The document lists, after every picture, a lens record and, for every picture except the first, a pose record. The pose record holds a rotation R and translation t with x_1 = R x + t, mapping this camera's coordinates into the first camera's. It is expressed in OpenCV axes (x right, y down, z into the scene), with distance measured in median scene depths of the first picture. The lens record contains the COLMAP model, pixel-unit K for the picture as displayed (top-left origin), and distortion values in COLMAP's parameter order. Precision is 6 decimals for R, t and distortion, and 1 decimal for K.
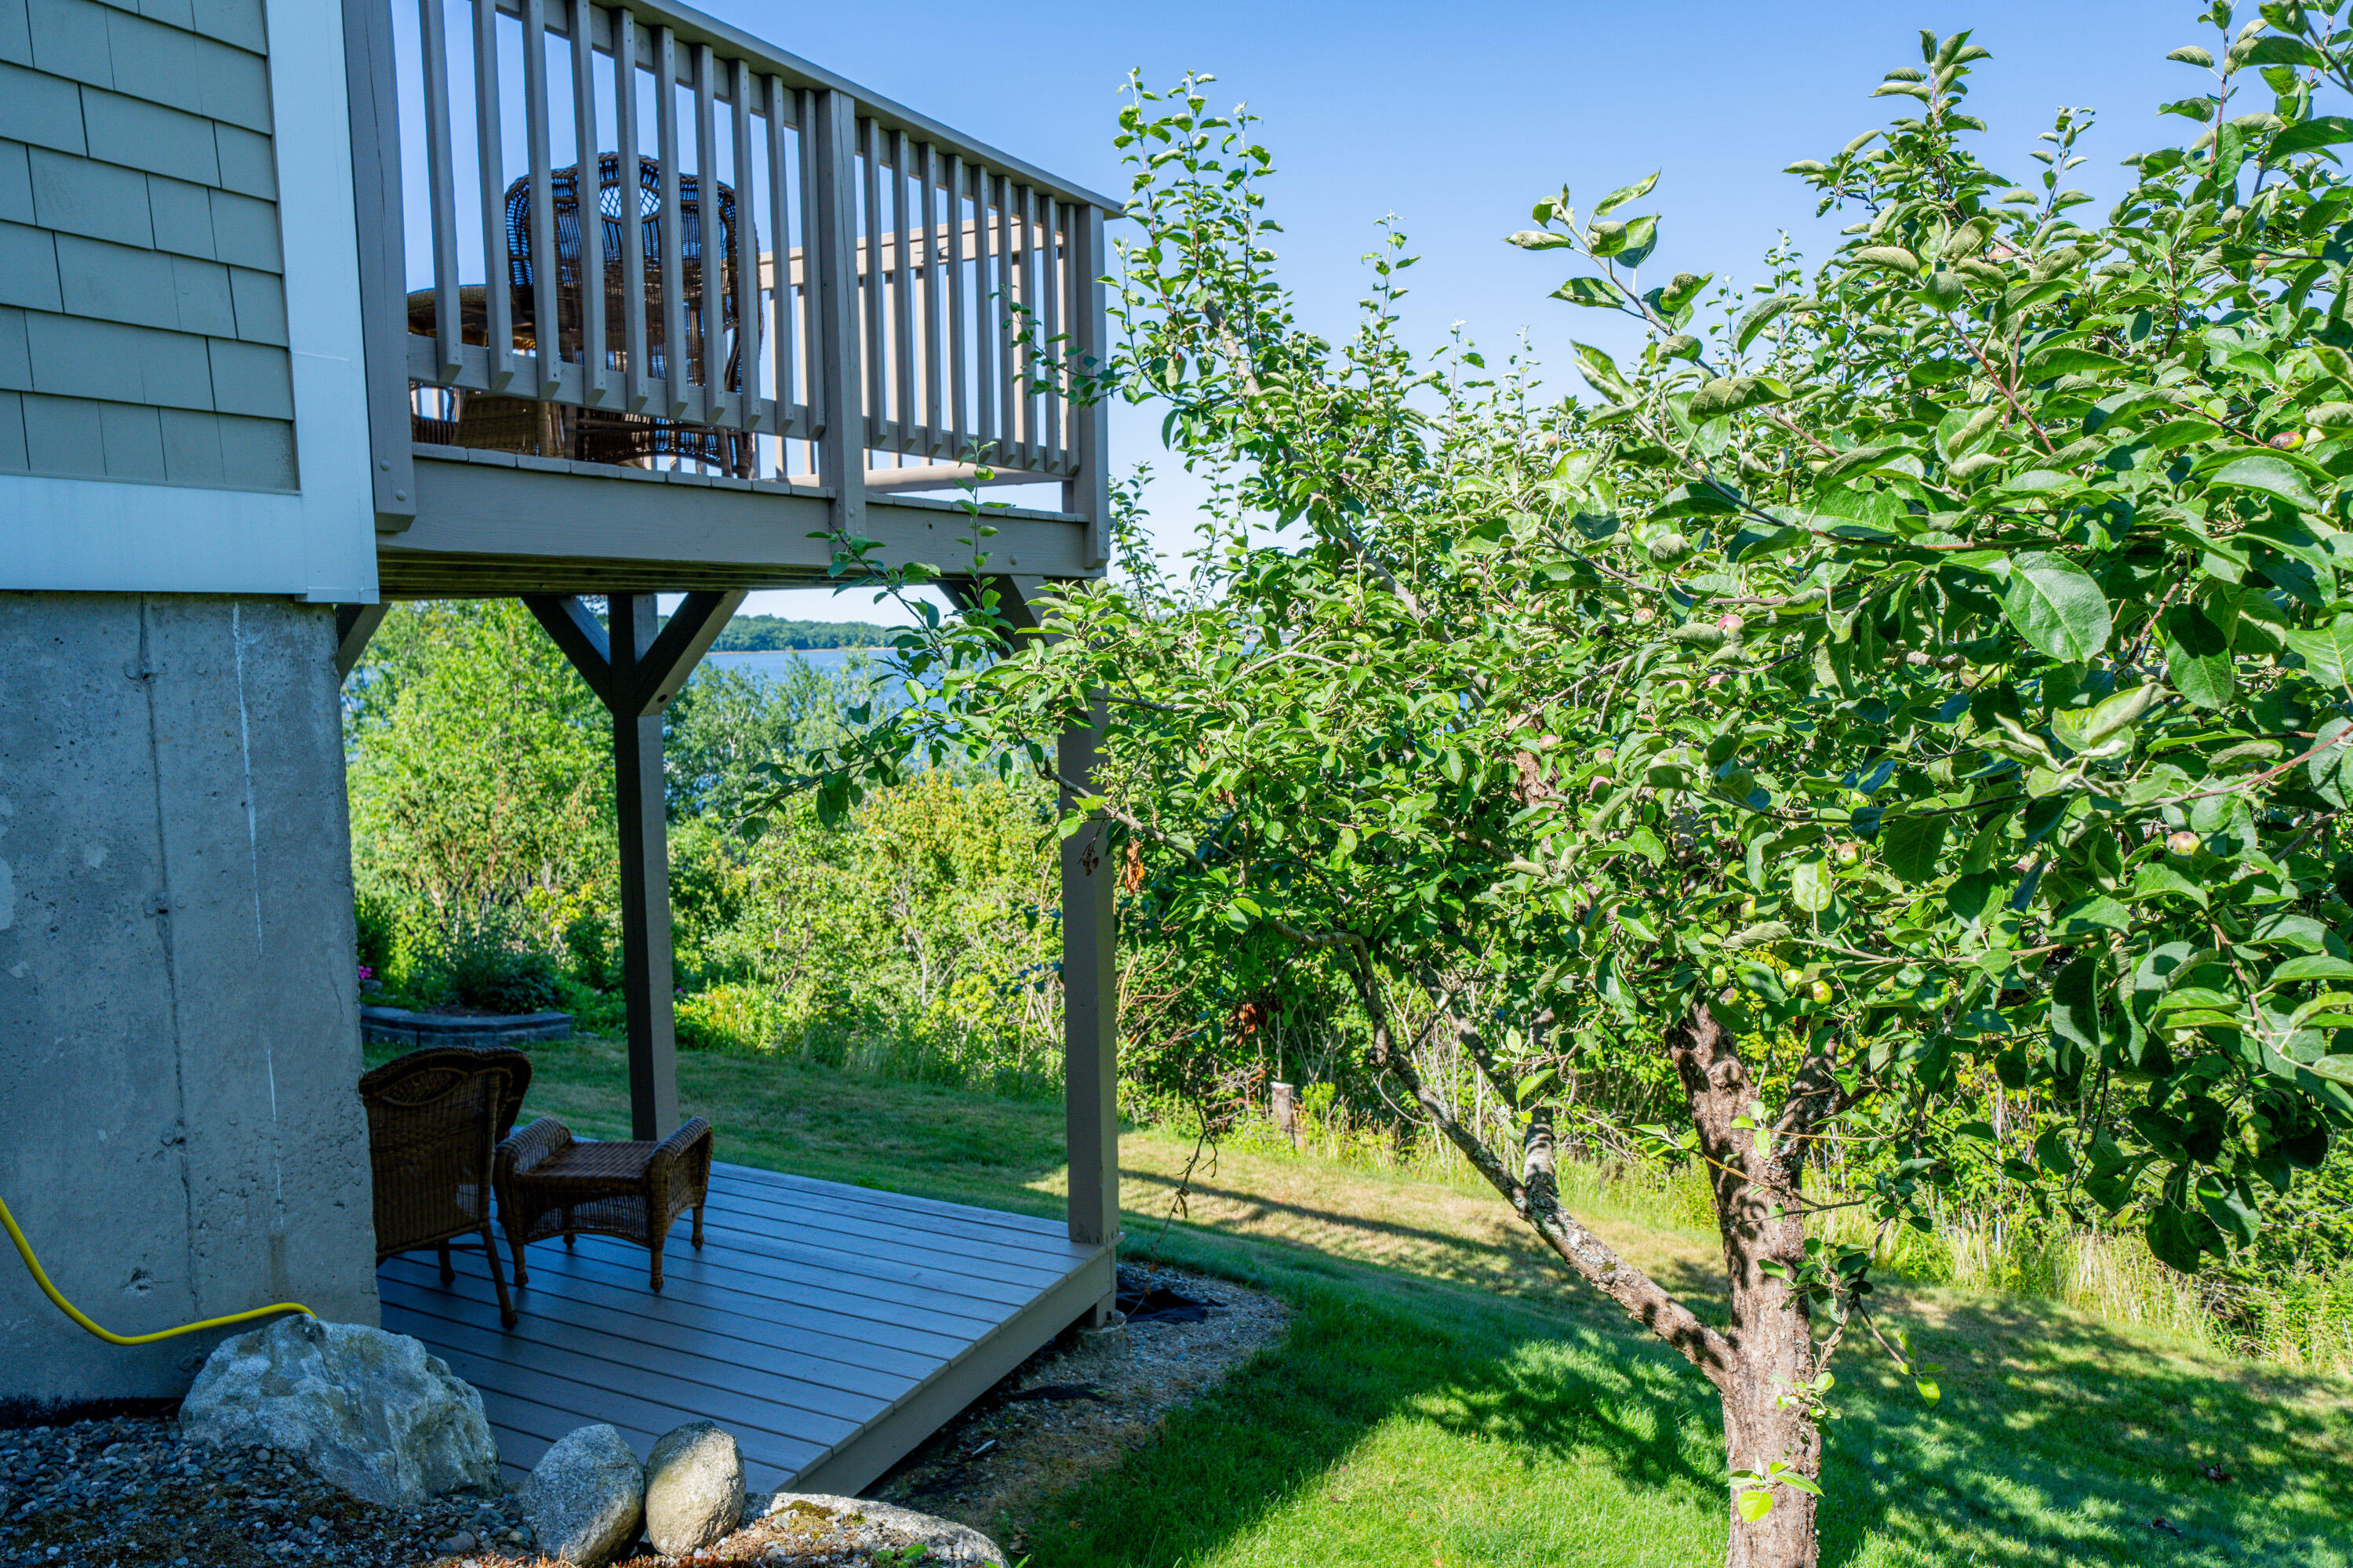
lens RADIAL K [[1607.5, 0, 1164.5], [0, 1607.5, 785.6], [0, 0, 1]] dist [0.000651, 0.000704]
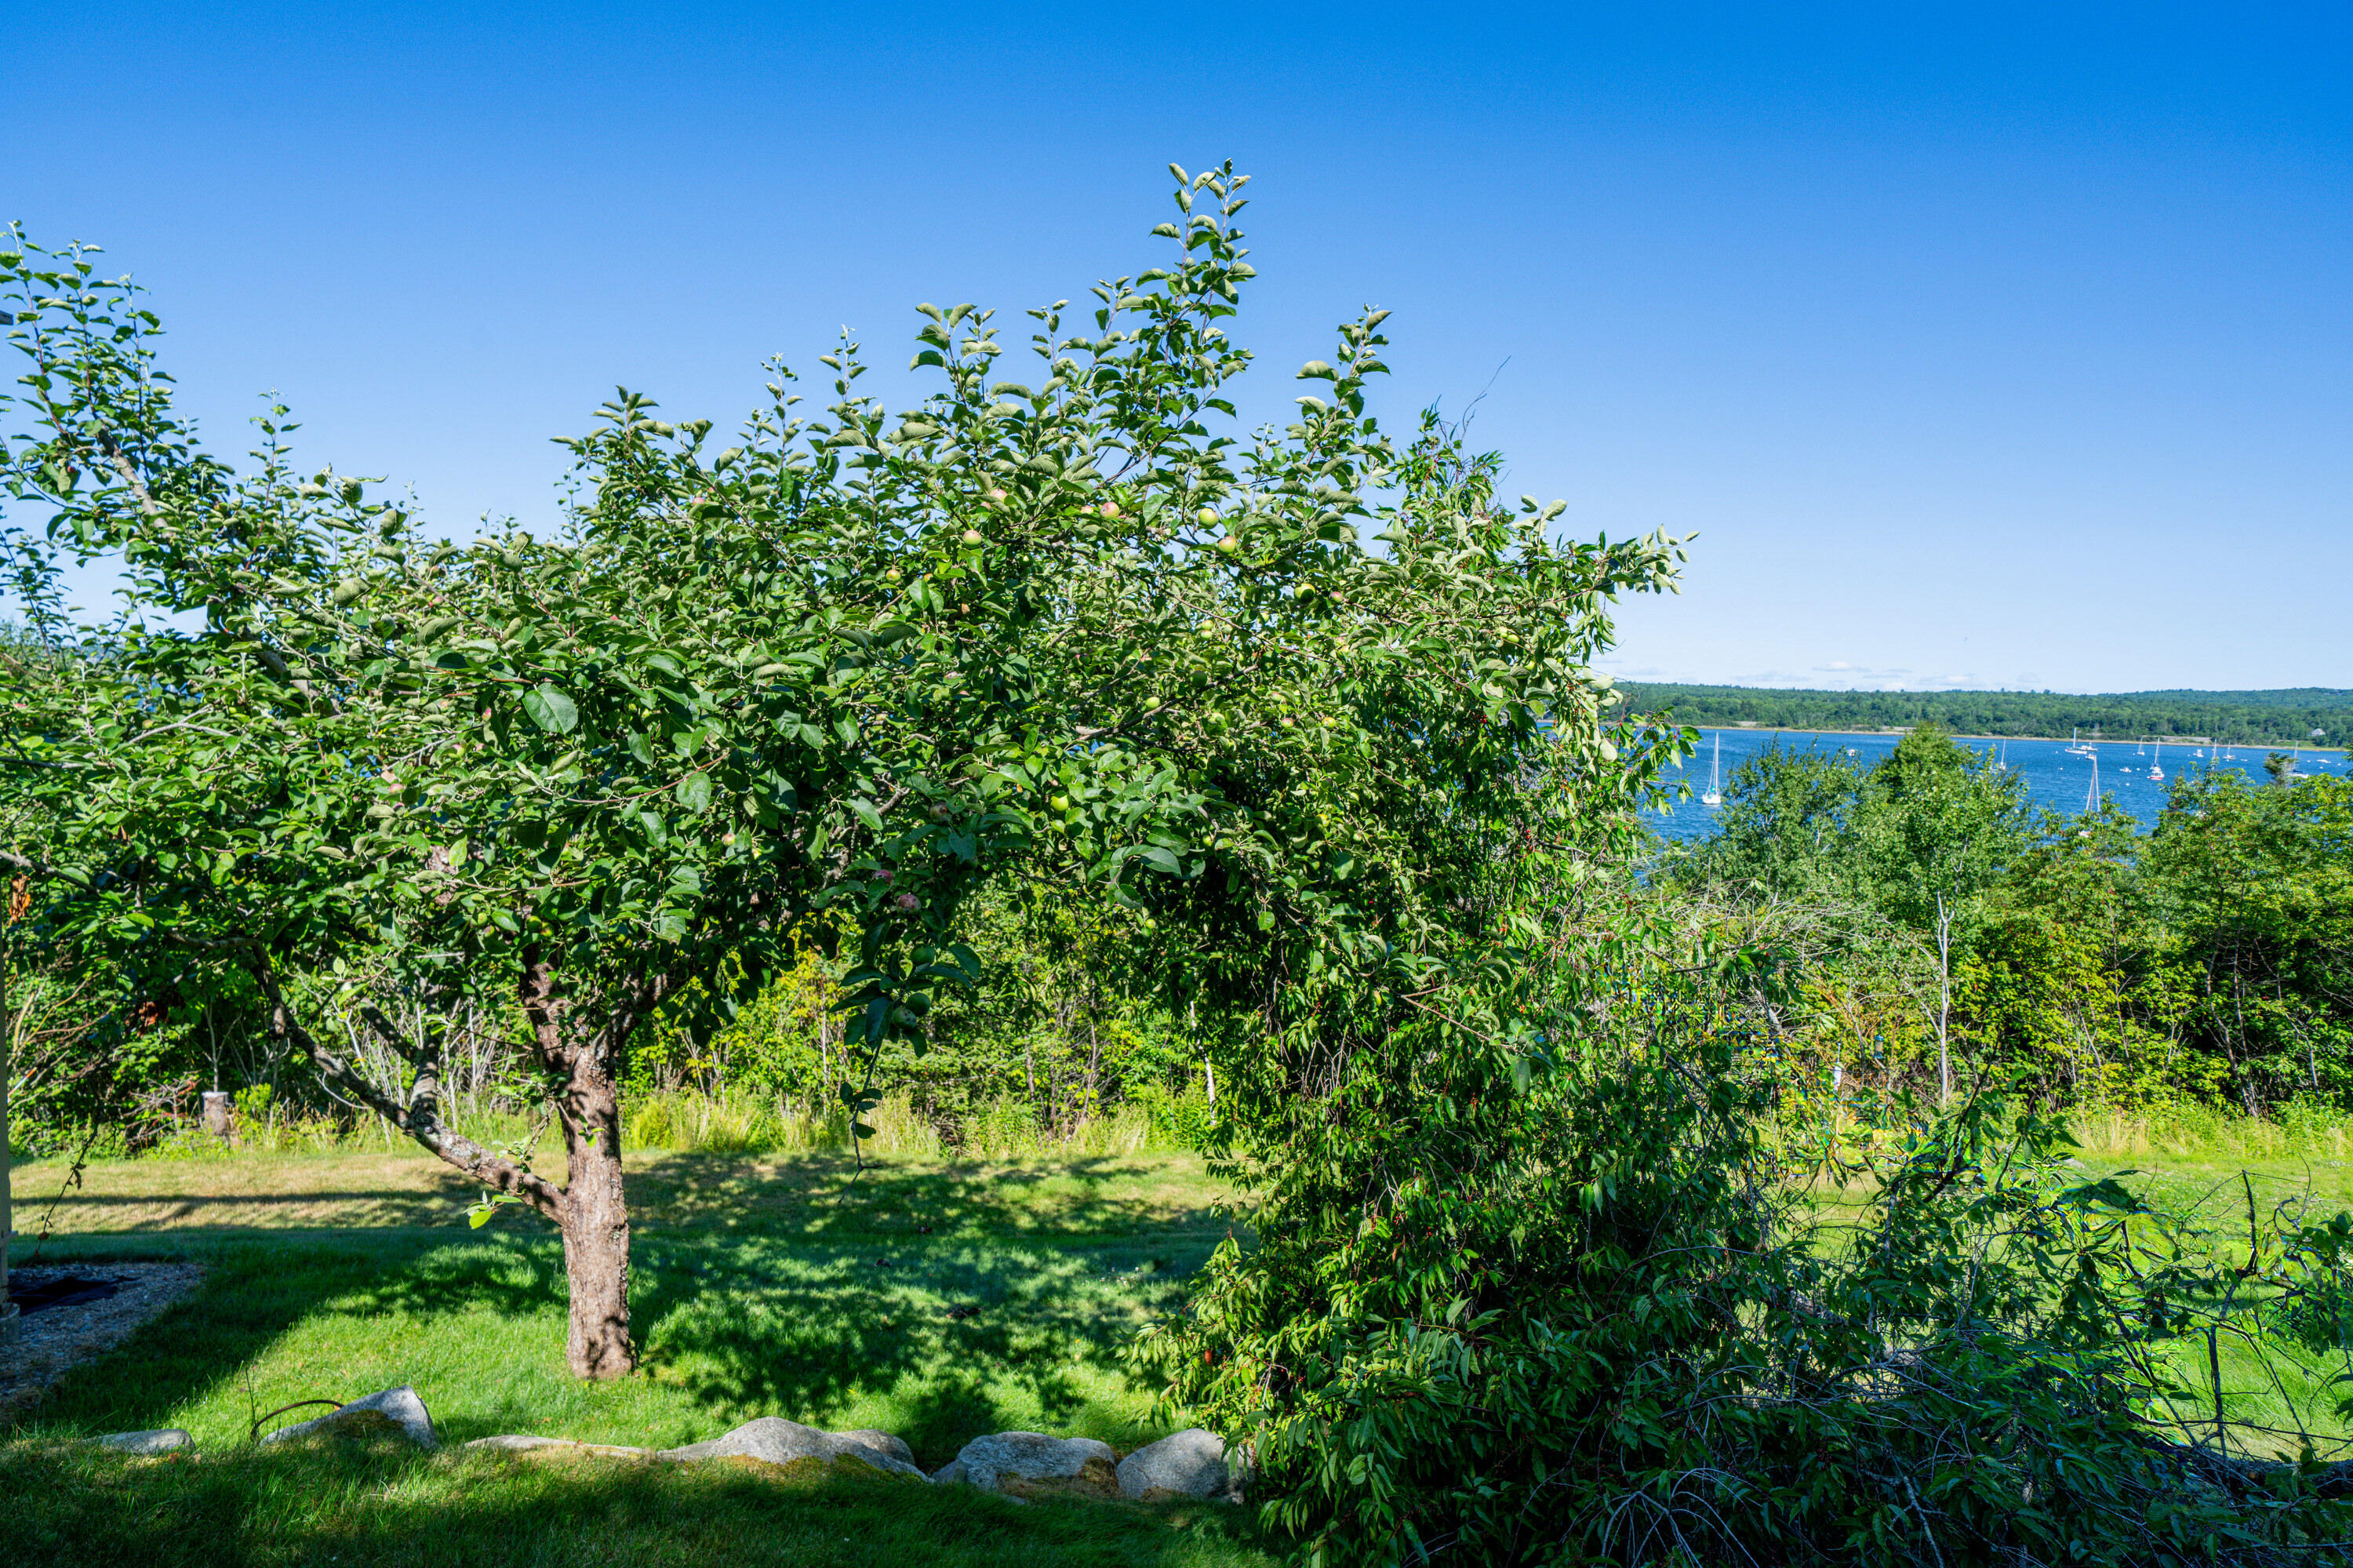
lens RADIAL K [[1277.8, 0, 1179.3], [0, 1277.8, 776.0], [0, 0, 1]] dist [-0.025515, 0.017957]
pose [[0.754685, -0.005244, 0.656066, 0.009325], [0.021679, 0.999621, -0.016948, -0.002840], [-0.655729, 0.027013, 0.754513, -0.199404]]
